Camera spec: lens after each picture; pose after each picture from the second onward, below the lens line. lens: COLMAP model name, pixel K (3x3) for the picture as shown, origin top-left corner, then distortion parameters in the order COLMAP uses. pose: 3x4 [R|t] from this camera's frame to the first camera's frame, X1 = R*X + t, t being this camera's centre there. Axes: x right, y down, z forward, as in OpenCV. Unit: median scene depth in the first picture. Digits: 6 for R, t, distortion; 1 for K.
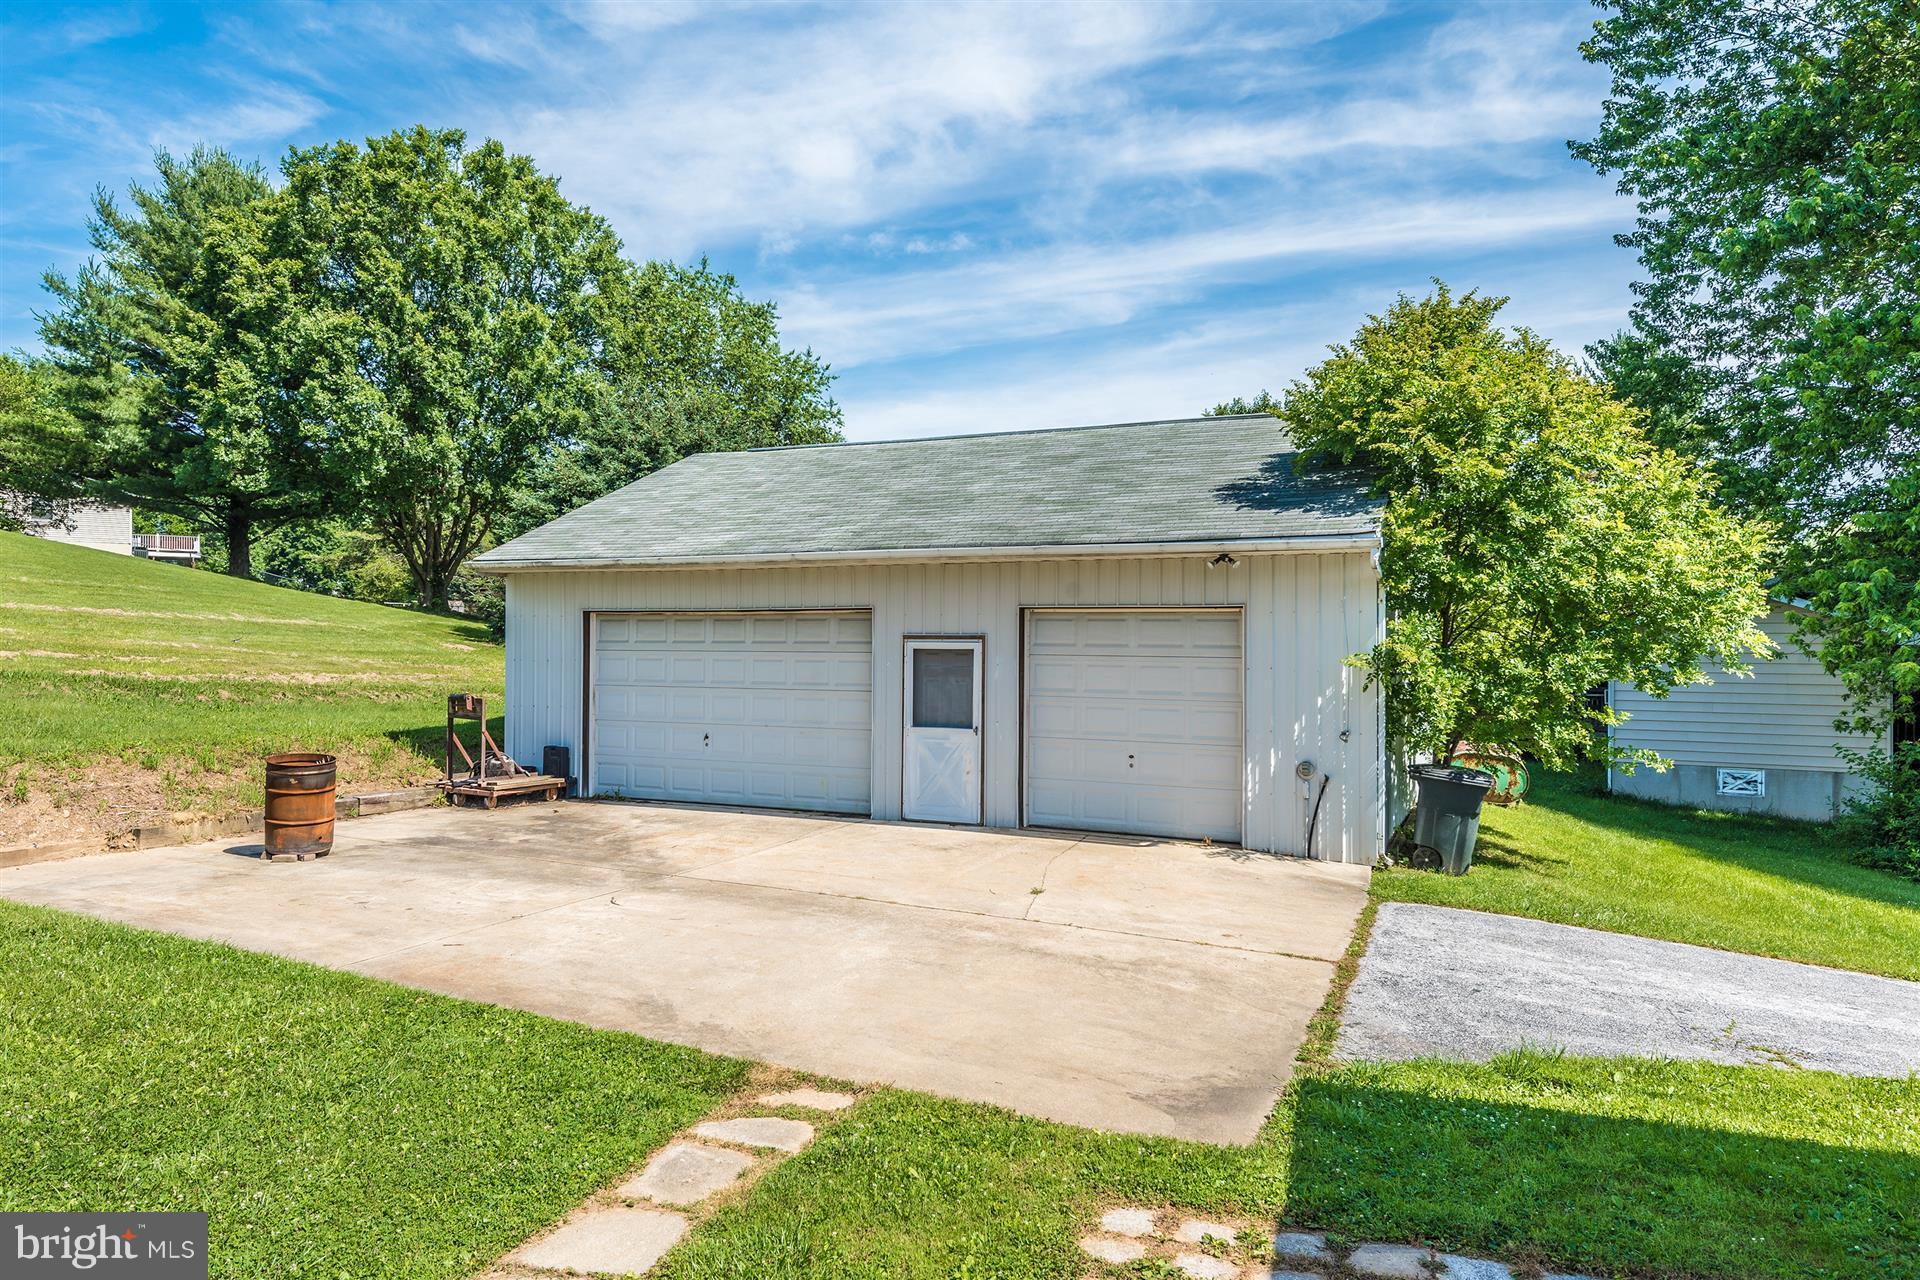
lens RADIAL K [[1225.9, 0, 960.0], [0, 1225.9, 640.0], [0, 0, 1]] dist [0.030708, -0.000476]
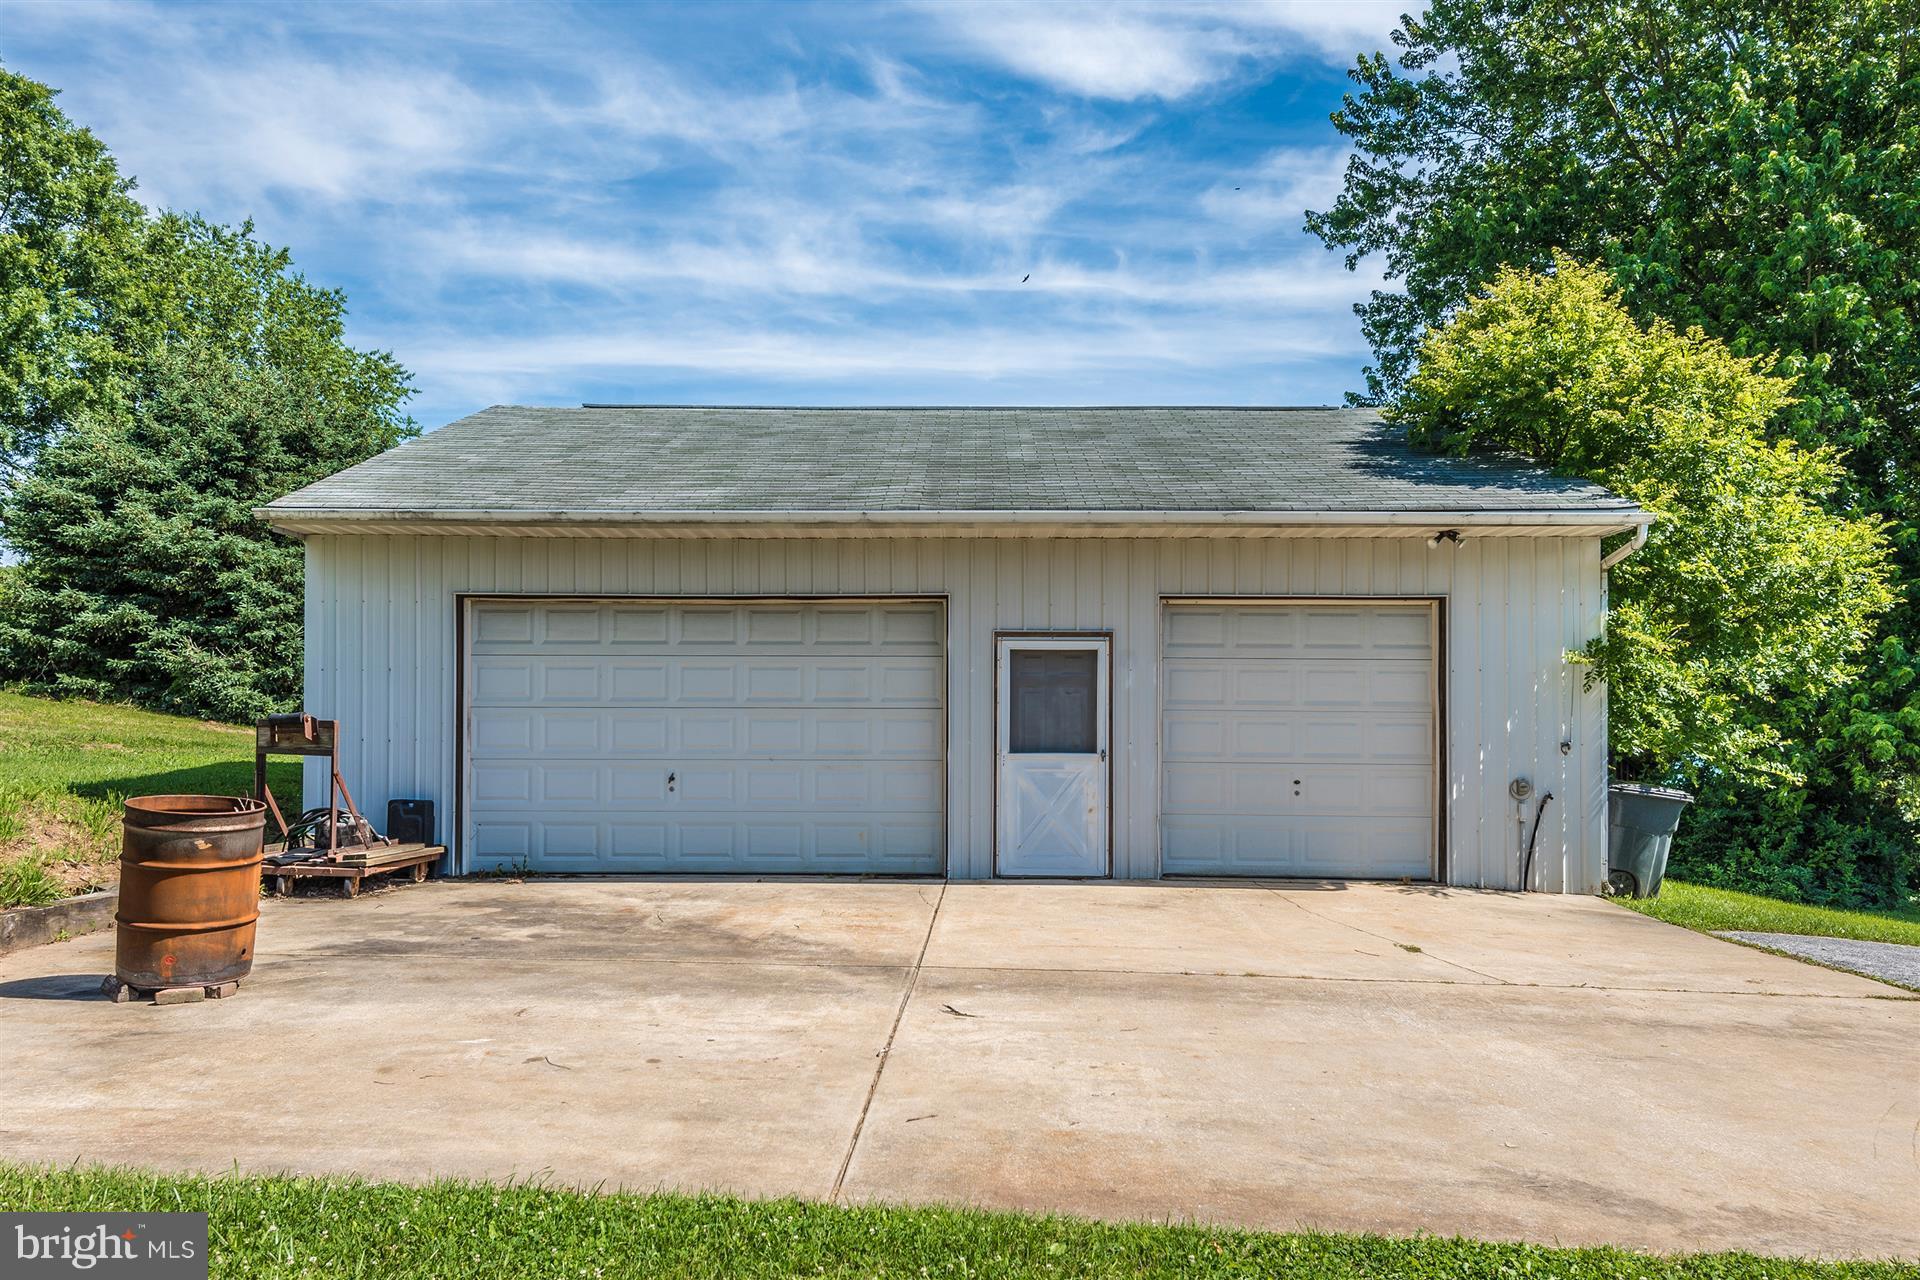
lens RADIAL K [[1219.2, 0, 959.8], [0, 1219.2, 720.0], [0, 0, 1]] dist [0.061542, -0.057044]
pose [[0.918374, -0.001136, 0.395712, -0.376171], [0.001218, 0.999999, 0.000044, 0.052077], [-0.395712, 0.000442, 0.918375, 0.333529]]
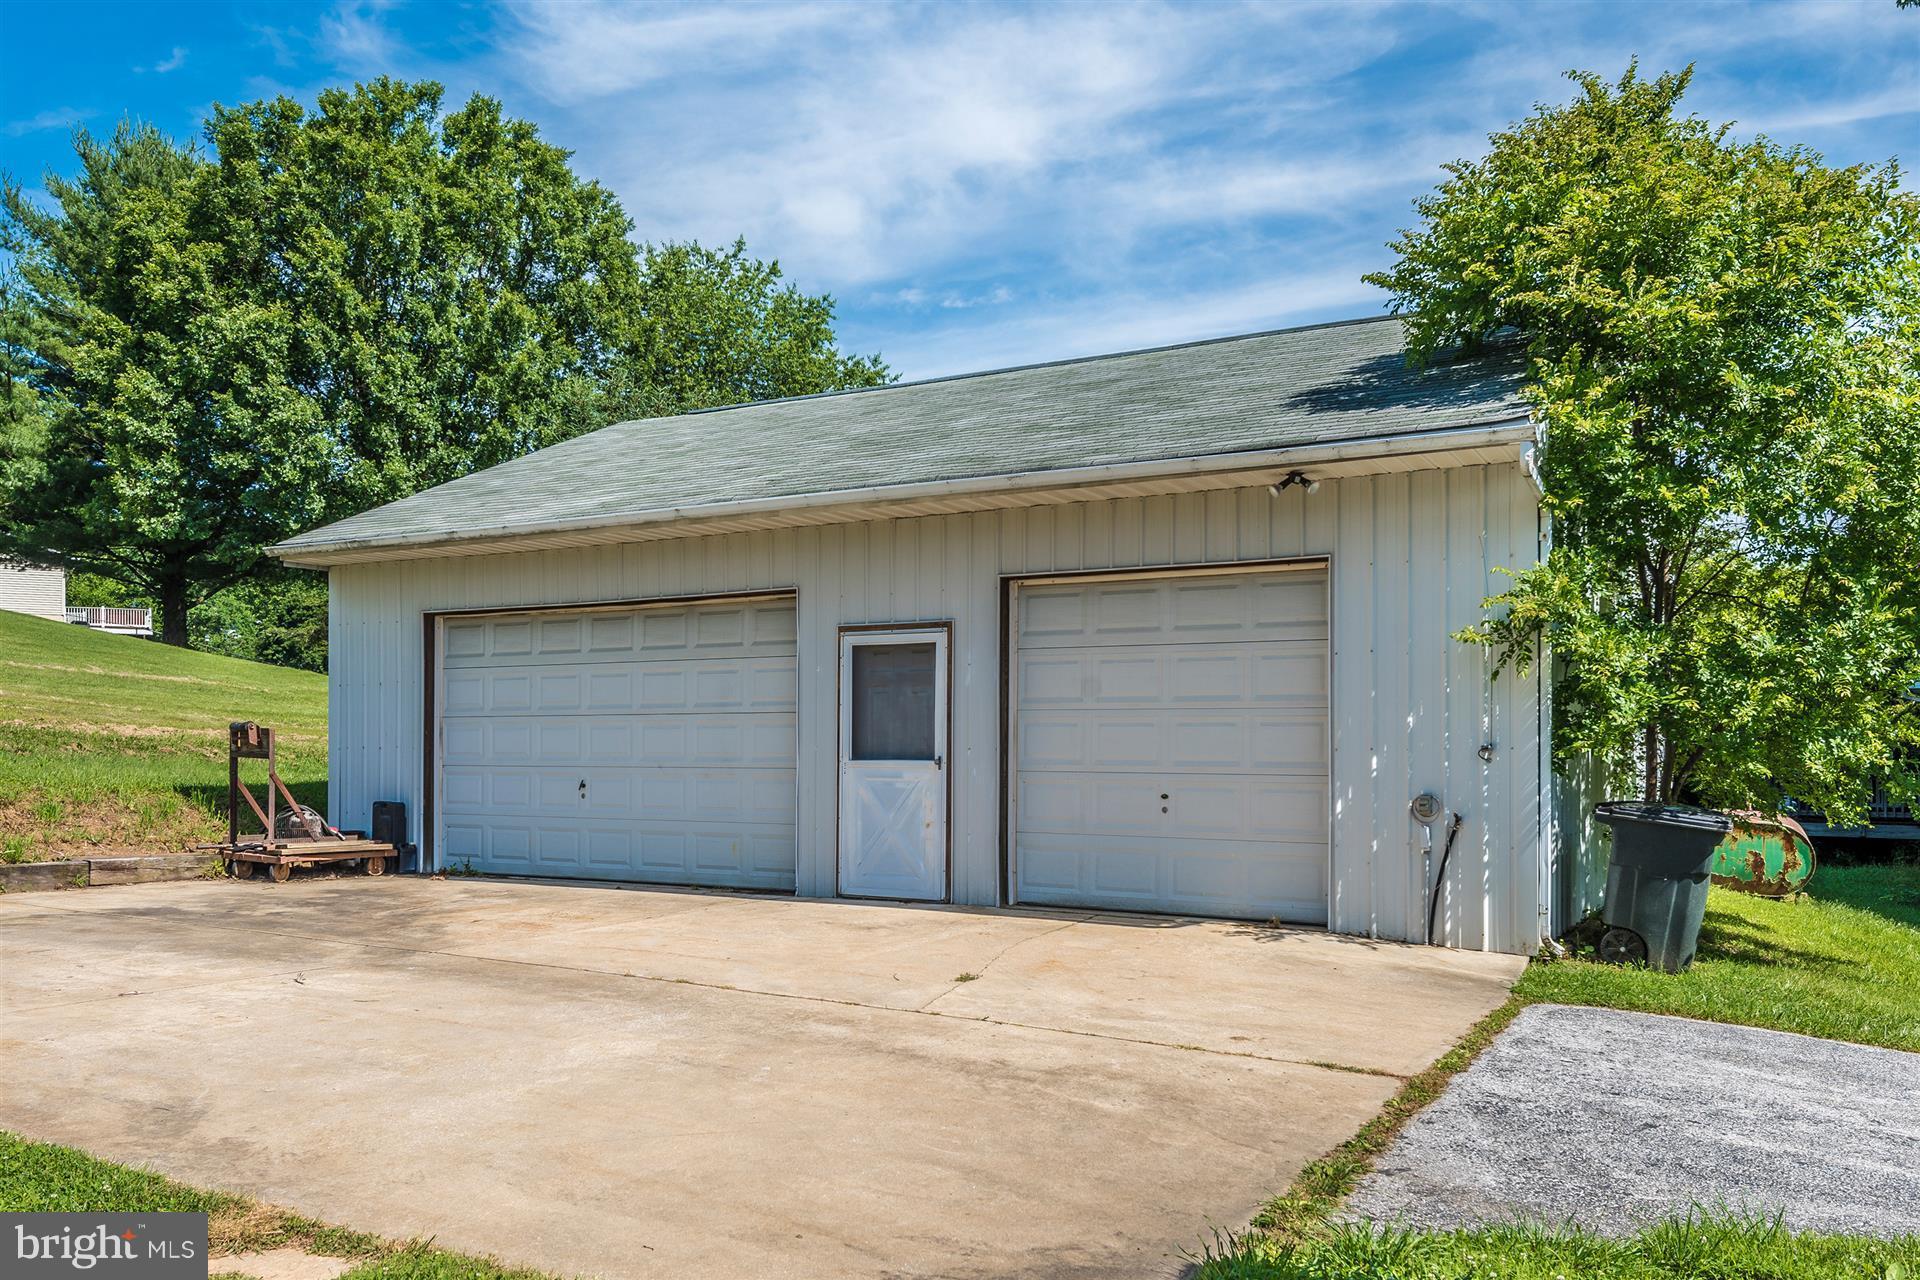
lens RADIAL K [[1525.6, 0, 950.8], [0, 1525.6, 753.1], [0, 0, 1]] dist [0.030352, -0.005432]
pose [[0.994900, -0.004073, -0.100781, 0.105073], [0.004262, 0.999990, 0.001666, 0.068004], [0.100773, -0.002087, 0.994907, 0.166037]]
